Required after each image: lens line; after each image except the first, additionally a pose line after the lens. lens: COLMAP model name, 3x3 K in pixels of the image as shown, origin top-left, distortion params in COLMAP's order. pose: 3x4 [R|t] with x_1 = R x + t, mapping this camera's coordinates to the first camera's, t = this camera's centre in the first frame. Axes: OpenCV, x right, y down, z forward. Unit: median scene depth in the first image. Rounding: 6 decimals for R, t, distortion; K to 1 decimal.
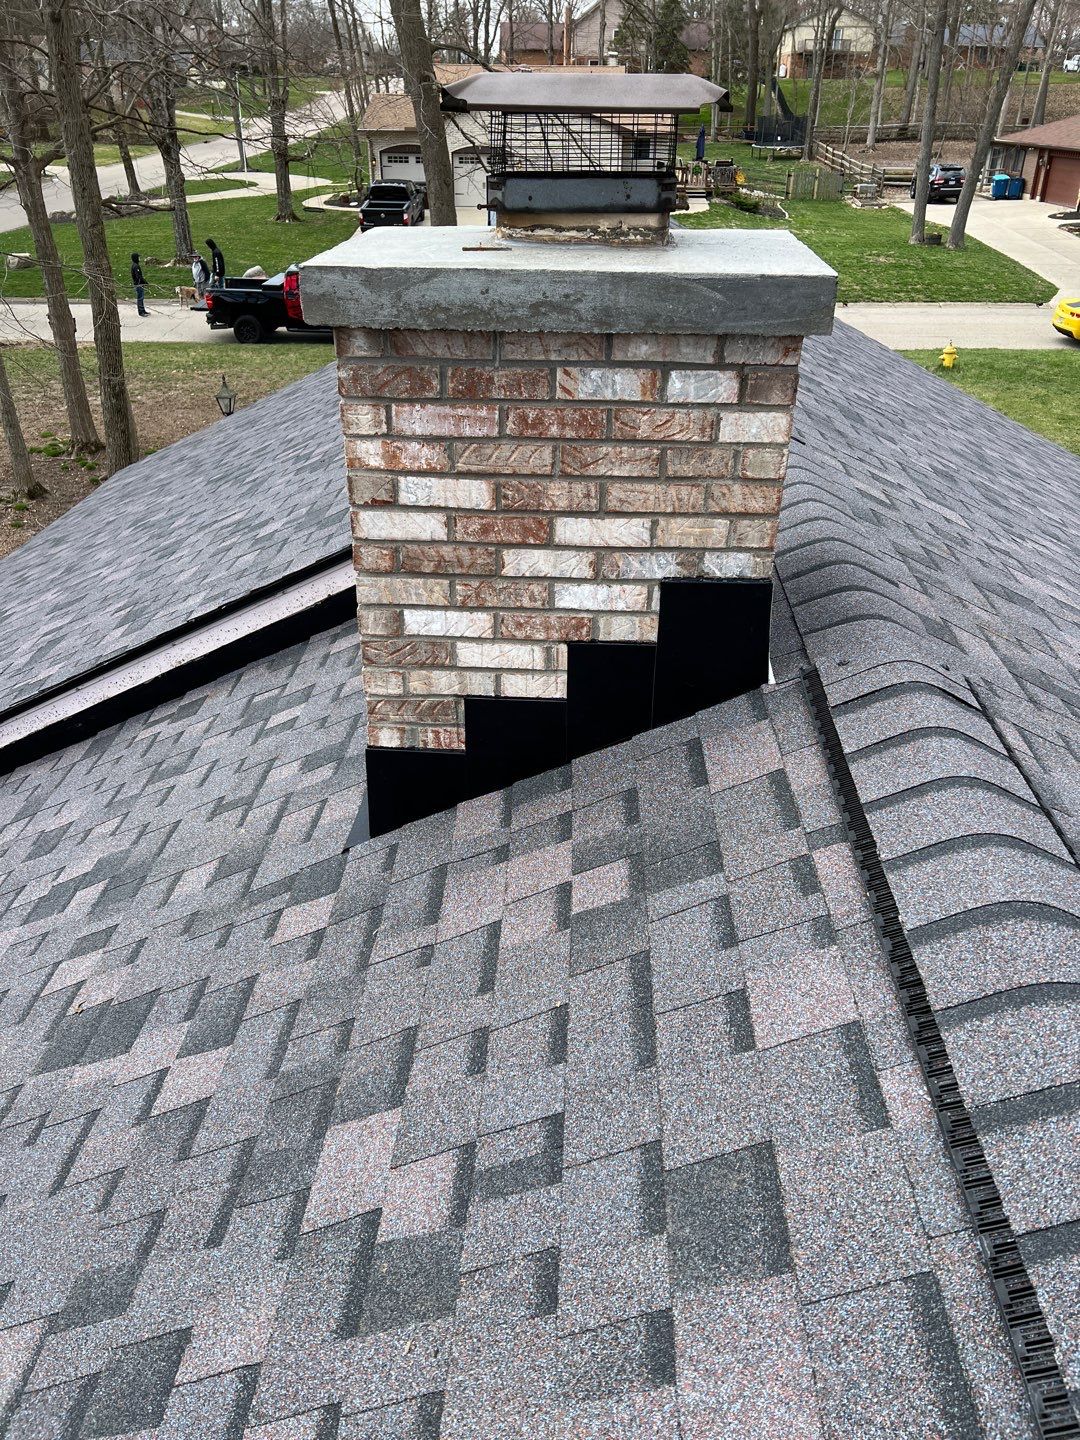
lens RADIAL K [[1073.3, 0, 564.3], [0, 1073.3, 721.3], [0, 0, 1]] dist [0.050362, -0.064420]
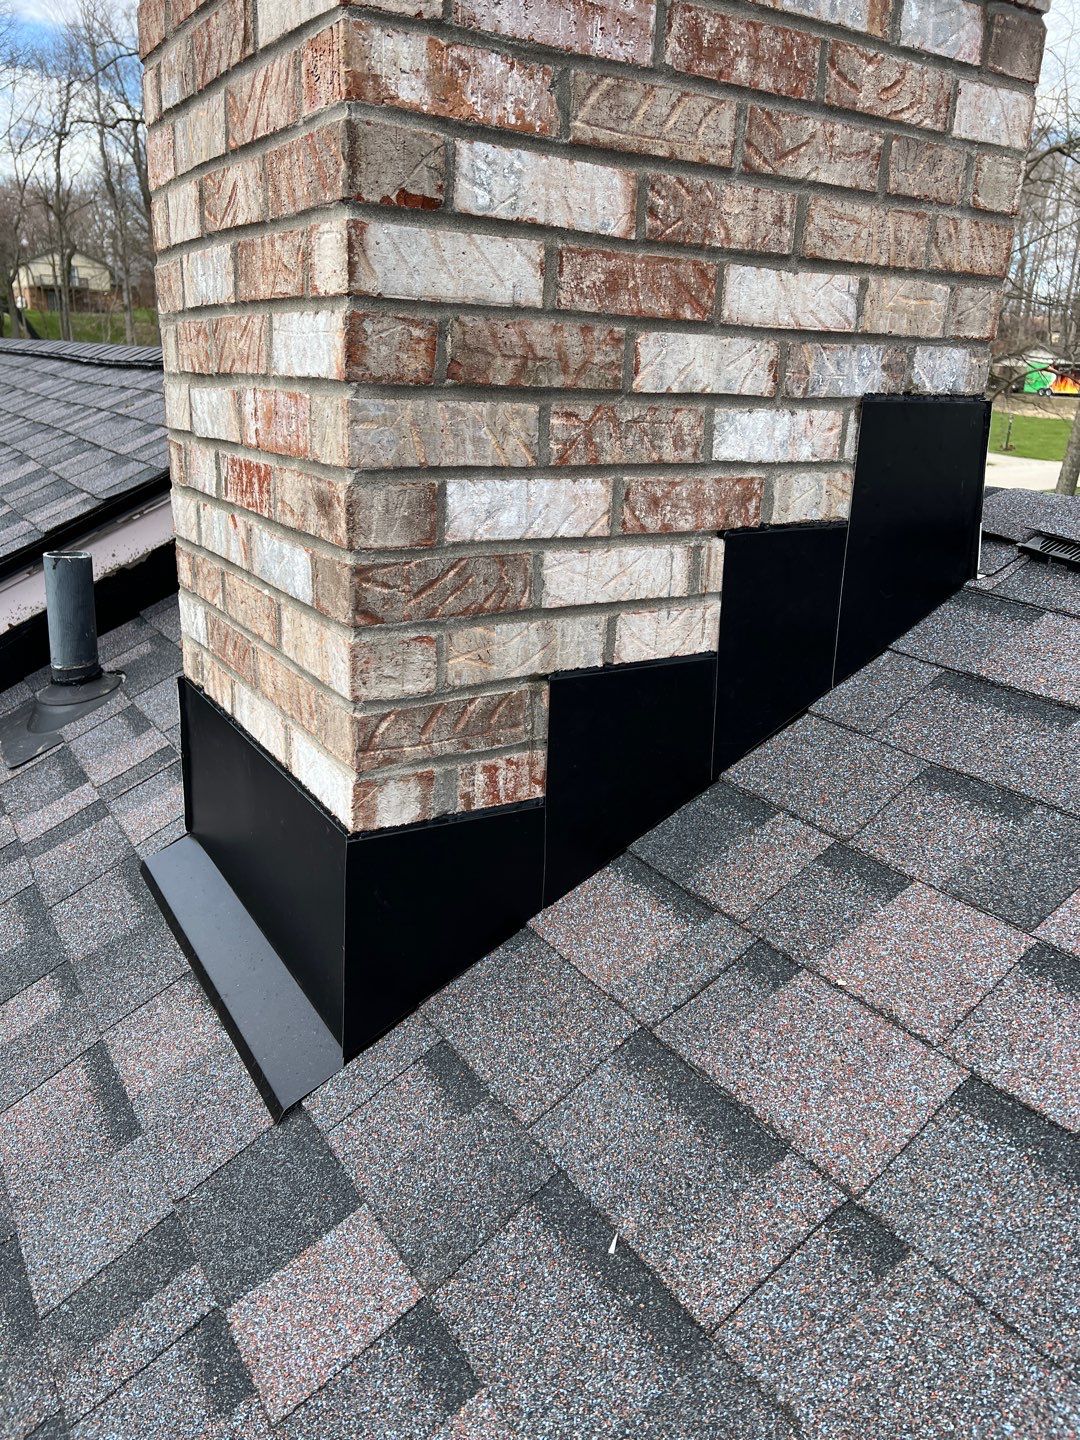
lens RADIAL K [[1073.3, 0, 532.0], [0, 1073.3, 720.1], [0, 0, 1]] dist [0.050362, -0.064420]
pose [[0.827114, -0.153324, 0.540717, -0.380815], [0.251532, 0.961327, -0.112168, 0.049890], [-0.502608, 0.228783, 0.833693, 0.646756]]
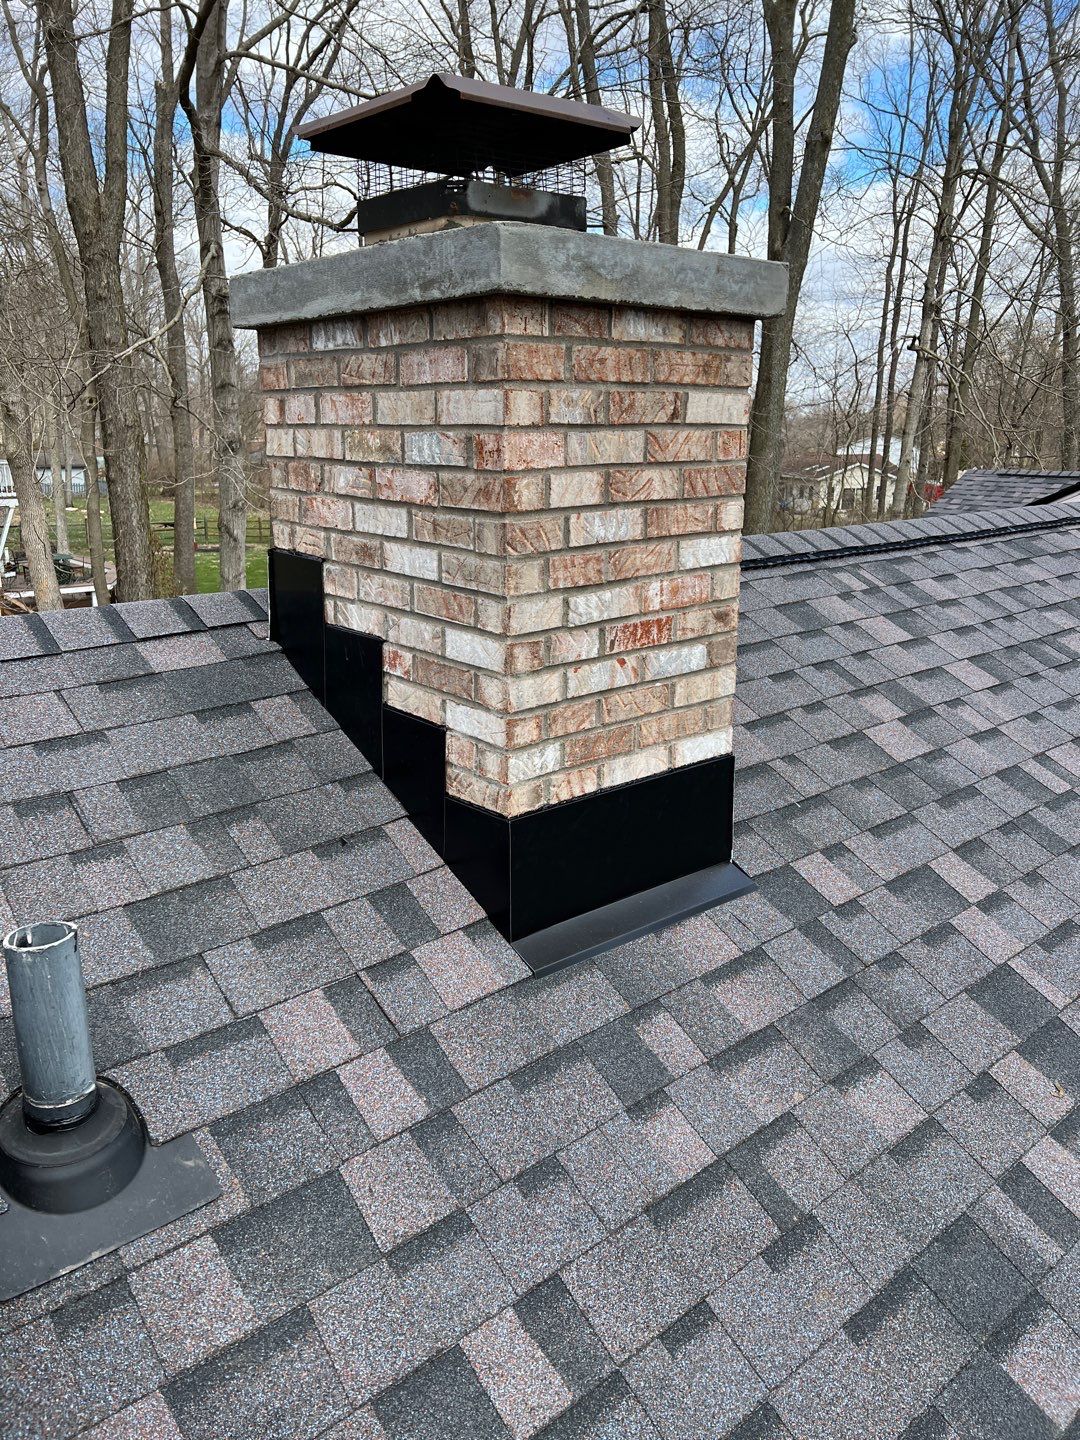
lens RADIAL K [[1073.3, 0, 529.5], [0, 1073.3, 720.7], [0, 0, 1]] dist [0.050362, -0.064420]
pose [[-0.678287, -0.201852, 0.706528, -0.810377], [0.362553, 0.744402, 0.560733, -0.668767], [-0.639126, 0.636492, -0.431737, 1.657445]]
